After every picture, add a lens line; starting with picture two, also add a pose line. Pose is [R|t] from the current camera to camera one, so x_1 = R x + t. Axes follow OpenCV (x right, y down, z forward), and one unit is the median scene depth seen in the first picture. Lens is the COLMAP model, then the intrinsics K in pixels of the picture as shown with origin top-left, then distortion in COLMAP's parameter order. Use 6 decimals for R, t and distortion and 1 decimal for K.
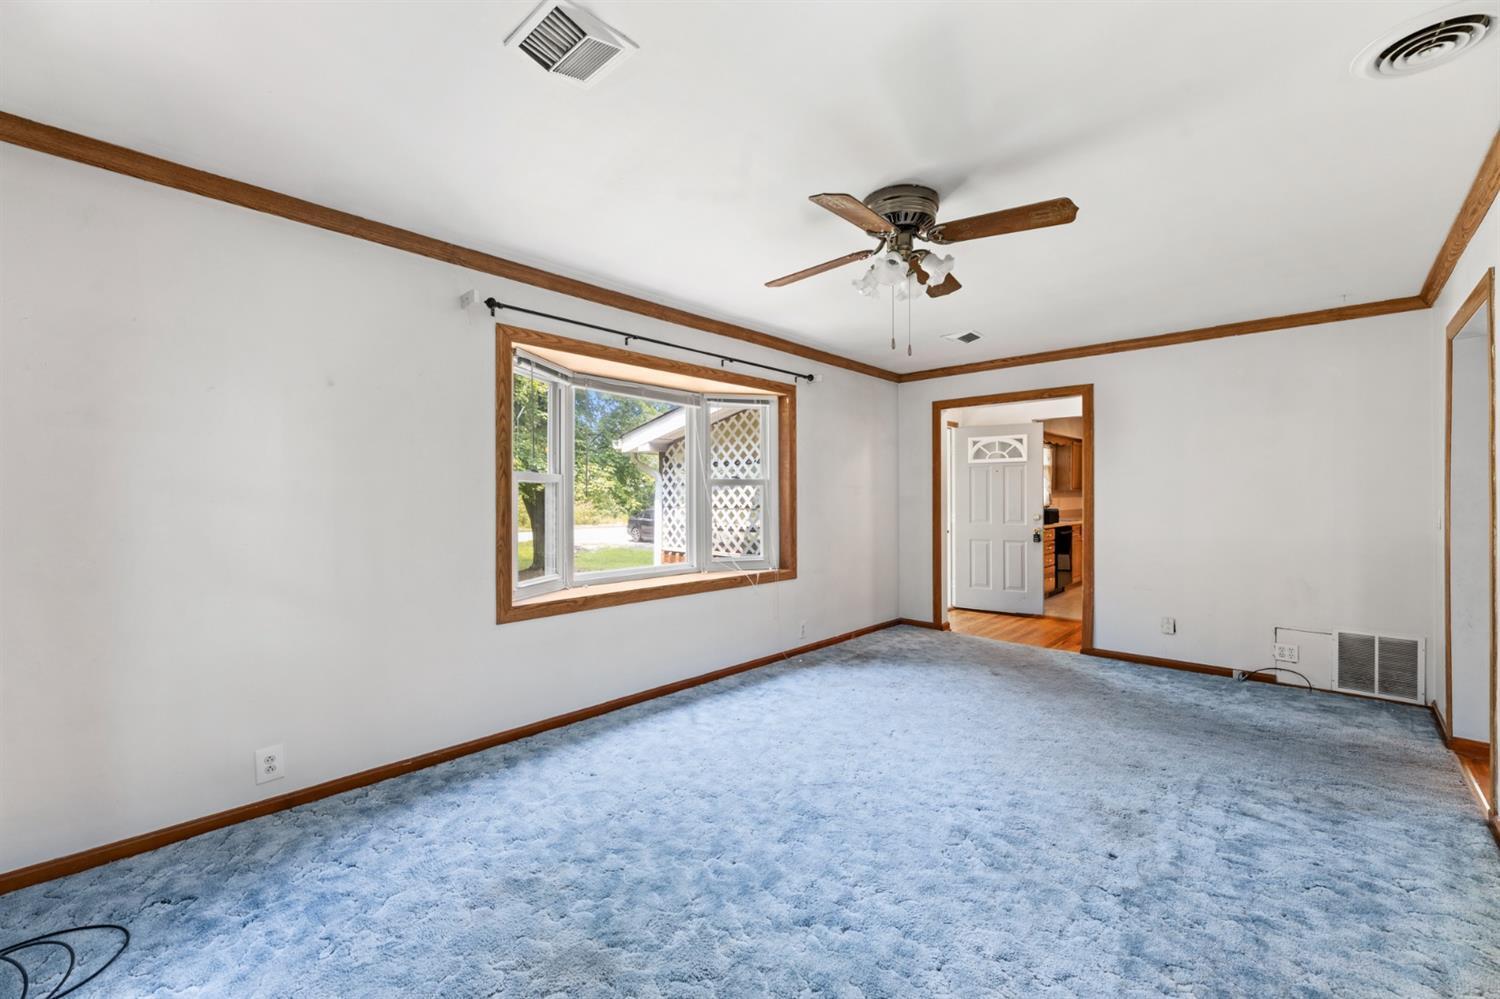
lens RADIAL K [[609.9, 0, 753.0], [0, 609.9, 496.6], [0, 0, 1]] dist [-0.003599, 0.000041]
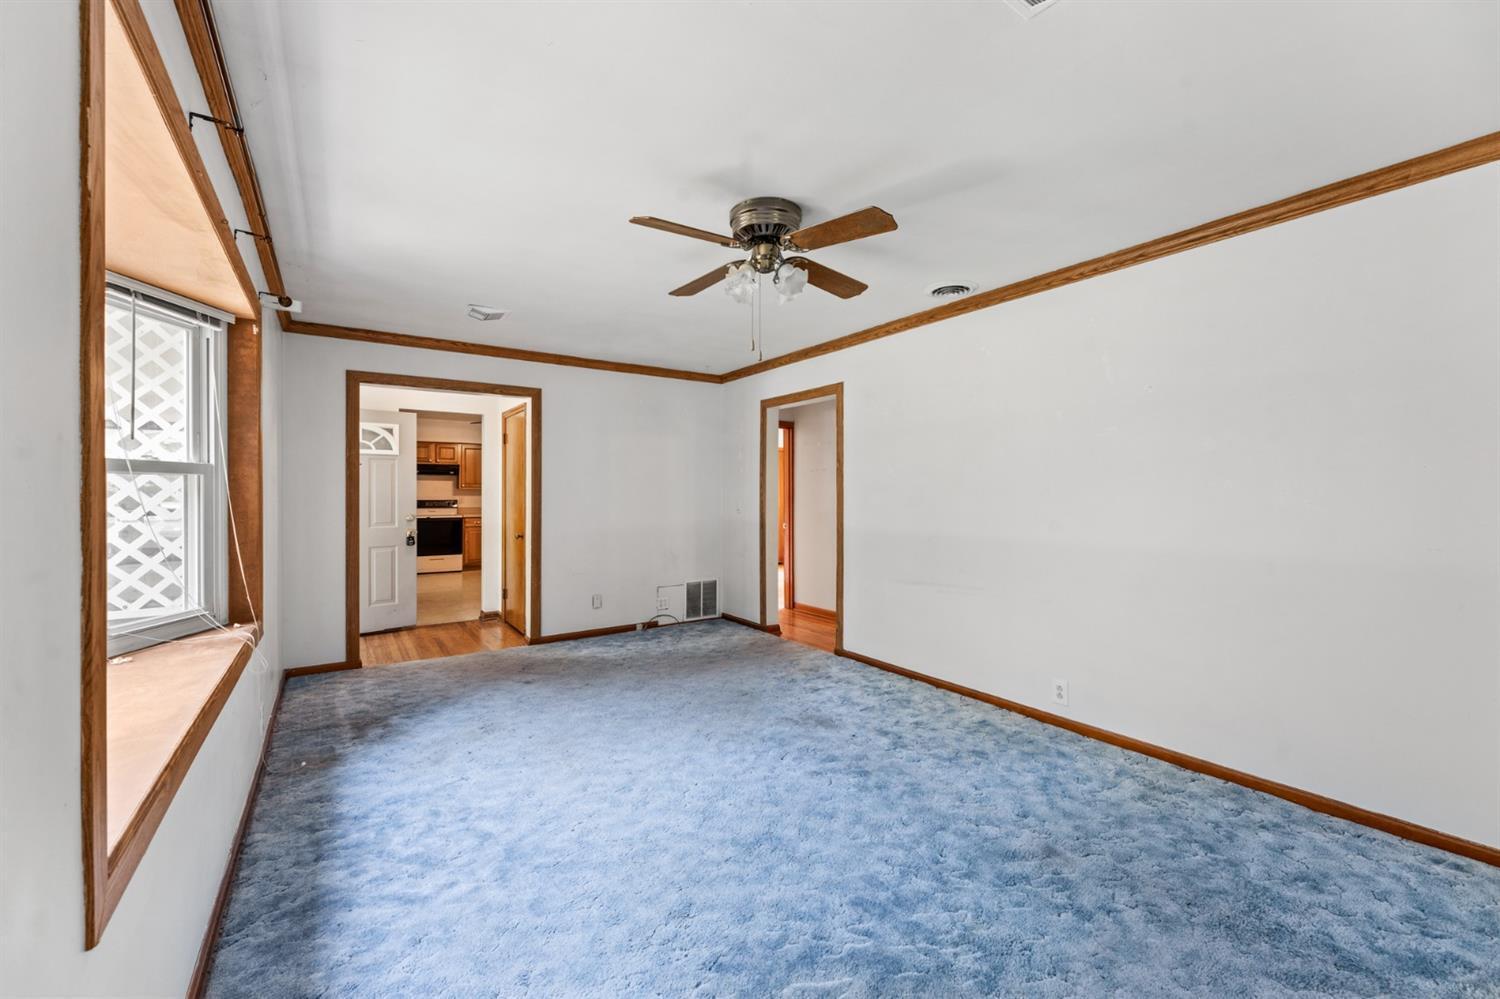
lens RADIAL K [[609.9, 0, 755.0], [0, 609.9, 496.4], [0, 0, 1]] dist [-0.003599, 0.000041]
pose [[0.207693, -0.004841, 0.978182, -0.501714], [0.003079, 0.999986, 0.004295, -0.000211], [-0.978189, 0.002120, 0.207705, 0.510027]]
